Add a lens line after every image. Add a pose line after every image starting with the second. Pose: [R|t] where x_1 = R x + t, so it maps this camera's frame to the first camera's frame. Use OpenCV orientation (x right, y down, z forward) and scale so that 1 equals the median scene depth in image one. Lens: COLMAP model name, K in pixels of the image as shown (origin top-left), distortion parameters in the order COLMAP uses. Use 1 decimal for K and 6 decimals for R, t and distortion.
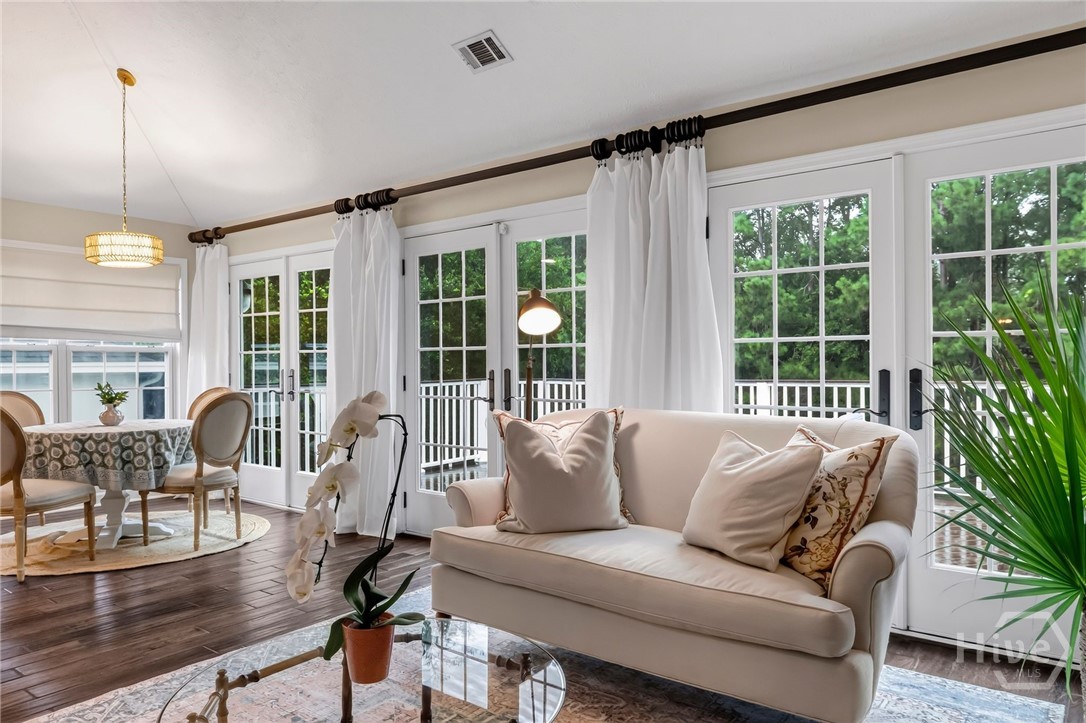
lens RADIAL K [[726.2, 0, 549.6], [0, 726.2, 363.7], [0, 0, 1]] dist [-0.002464, -0.007130]
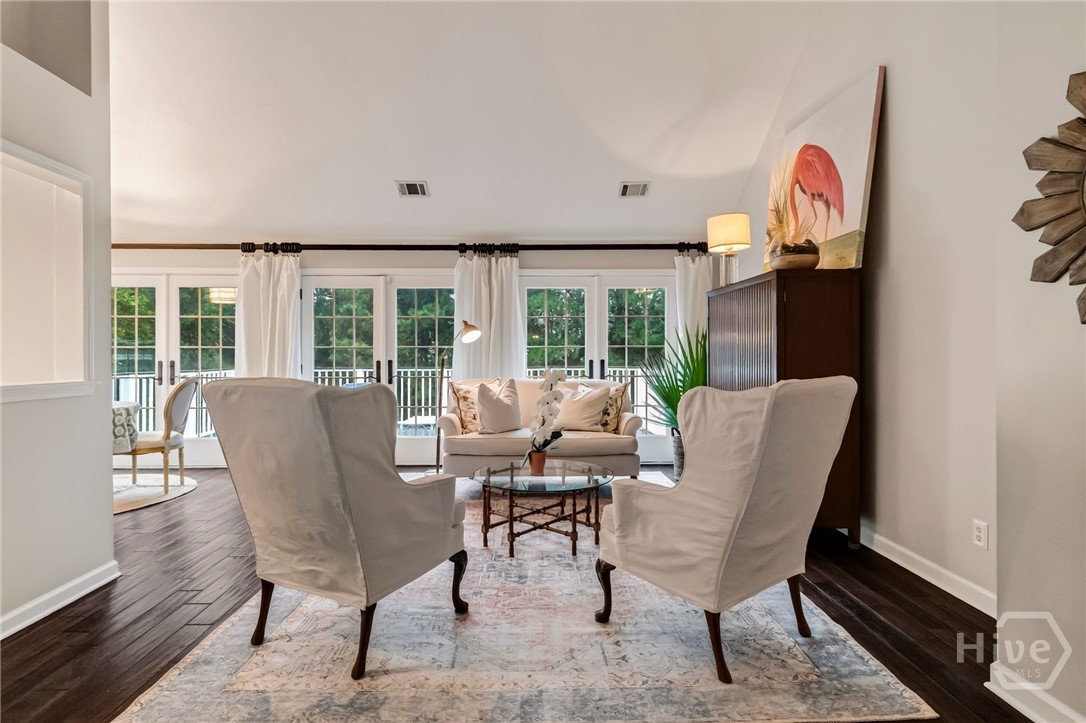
lens RADIAL K [[534.5, 0, 539.3], [0, 534.5, 354.1], [0, 0, 1]] dist [0.001565, 0.000181]
pose [[0.777624, 0.007269, 0.628687, -0.572364], [-0.003041, 0.999965, -0.007800, 0.001904], [-0.628722, 0.004154, 0.777619, -0.217028]]
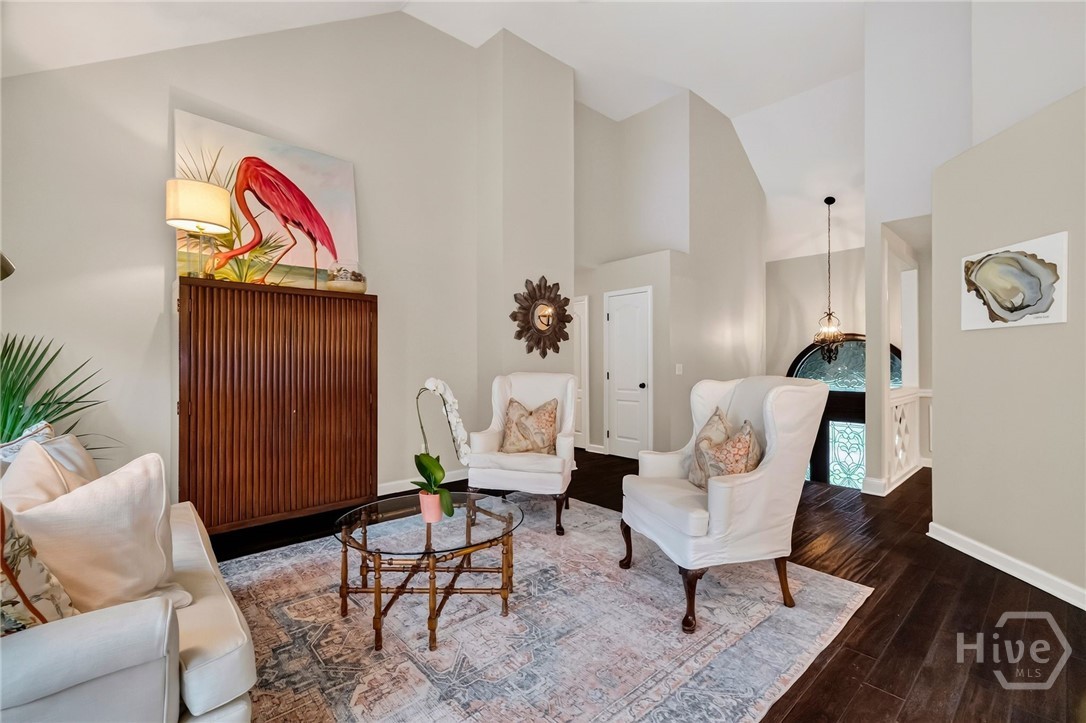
lens RADIAL K [[473.3, 0, 545.0], [0, 473.3, 358.8], [0, 0, 1]] dist [0.000863, 0.000258]
pose [[-0.983558, 0.012588, 0.180151, -0.304984], [0.011469, 0.999908, -0.007253, -0.001375], [-0.180226, -0.005068, -0.983612, 0.853840]]
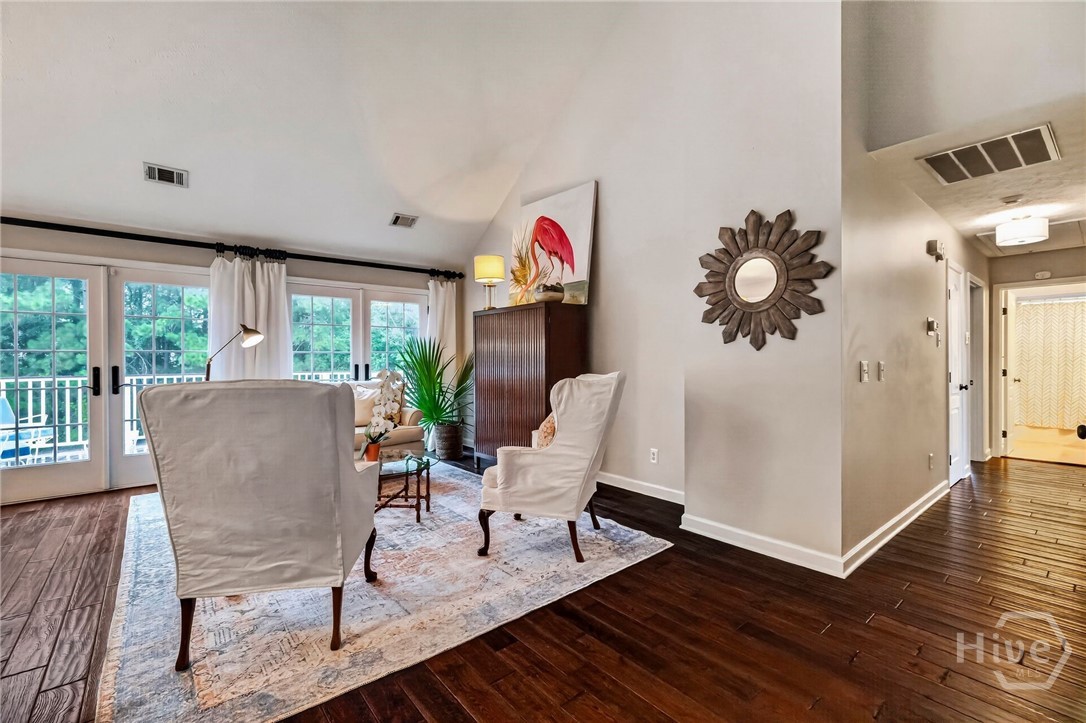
lens RADIAL K [[467.3, 0, 542.4], [0, 467.3, 362.4], [0, 0, 1]] dist [-0.000252, 0.000459]
pose [[0.220212, 0.001375, 0.975451, -0.778961], [0.004006, 0.999989, -0.002314, 0.005635], [-0.975444, 0.004417, 0.220204, -0.062883]]
